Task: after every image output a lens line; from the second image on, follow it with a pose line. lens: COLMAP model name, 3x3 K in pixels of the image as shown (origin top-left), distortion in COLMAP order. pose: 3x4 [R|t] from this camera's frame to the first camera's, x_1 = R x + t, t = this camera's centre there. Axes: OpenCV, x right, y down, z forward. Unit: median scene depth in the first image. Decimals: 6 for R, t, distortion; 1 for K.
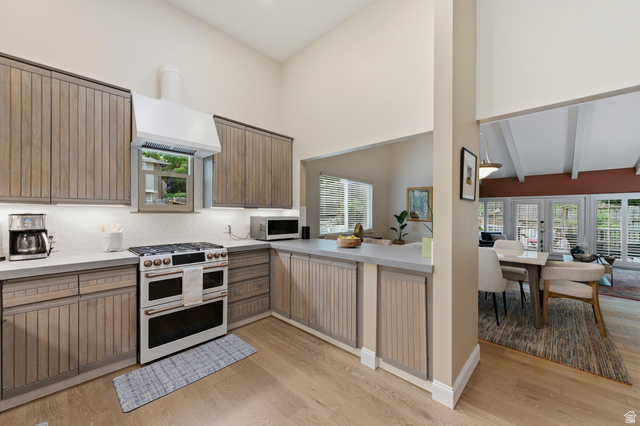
lens RADIAL K [[251.3, 0, 317.3], [0, 251.3, 213.7], [0, 0, 1]] dist [0.003911, 0.000082]
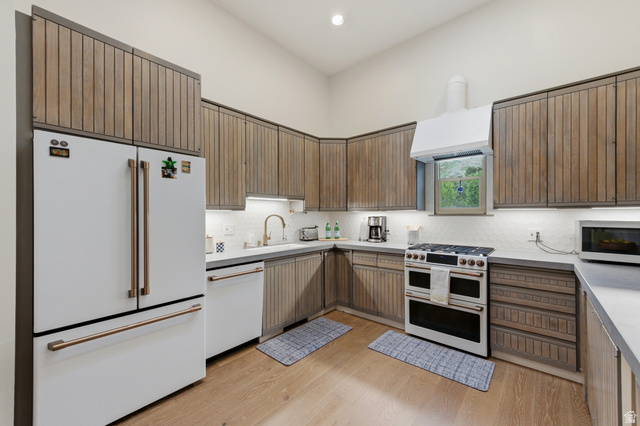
lens RADIAL K [[251.3, 0, 320.1], [0, 251.3, 214.8], [0, 0, 1]] dist [0.003911, 0.000082]
pose [[0.051697, -0.007376, -0.998636, 0.488105], [0.000570, 0.999973, -0.007357, 0.000346], [0.998663, -0.000189, 0.051699, 0.413528]]
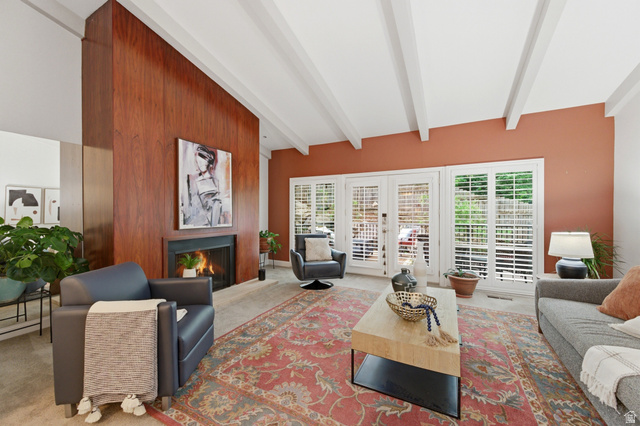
lens RADIAL K [[251.3, 0, 319.3], [0, 251.3, 214.9], [0, 0, 1]] dist [0.003911, 0.000082]
pose [[0.960748, -0.009947, 0.277243, 3.365854], [0.008376, 0.999941, 0.006853, 0.153665], [-0.277295, -0.004262, 0.960775, 2.761118]]
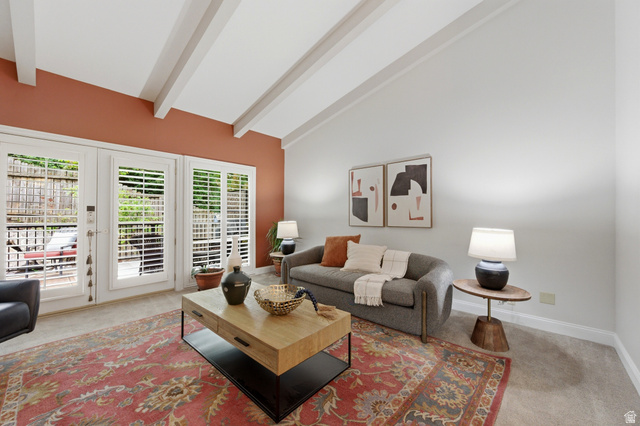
lens RADIAL K [[251.3, 0, 323.8], [0, 251.3, 209.4], [0, 0, 1]] dist [0.003911, 0.000082]
pose [[-0.037424, 0.013435, 0.999209, 2.881848], [0.000662, 0.999910, -0.013420, 0.225503], [-0.999299, 0.000160, -0.037429, 3.836553]]
